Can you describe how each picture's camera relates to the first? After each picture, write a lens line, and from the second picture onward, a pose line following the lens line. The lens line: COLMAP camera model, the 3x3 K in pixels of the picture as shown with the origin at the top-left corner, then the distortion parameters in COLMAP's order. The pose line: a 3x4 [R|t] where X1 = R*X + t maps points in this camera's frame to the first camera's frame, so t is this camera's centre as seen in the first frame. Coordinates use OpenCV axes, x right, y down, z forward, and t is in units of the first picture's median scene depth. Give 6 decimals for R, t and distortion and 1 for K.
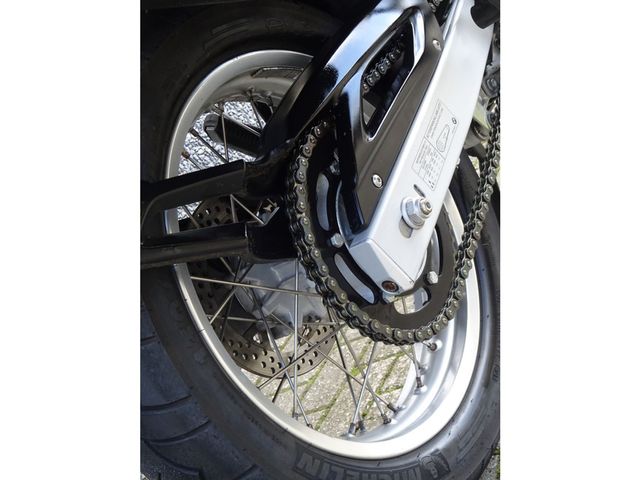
lens RADIAL K [[1153.9, 0, 320.0], [0, 1153.9, 240.0], [0, 0, 1]] dist [-0.015263, 0.000000]
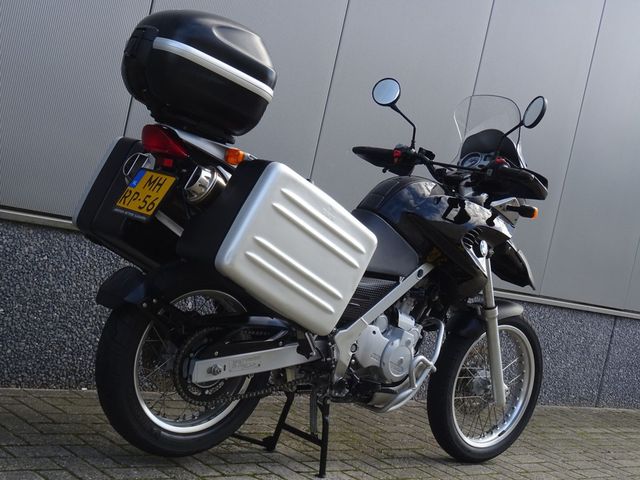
lens RADIAL K [[1052.8, 0, 320.0], [0, 1052.8, 240.0], [0, 0, 1]] dist [-0.000284, 0.000000]
pose [[0.634877, 0.765799, -0.102392, 0.278631], [-0.772054, 0.623776, -0.121808, -0.111369], [-0.029411, 0.156385, 0.987258, -1.803771]]
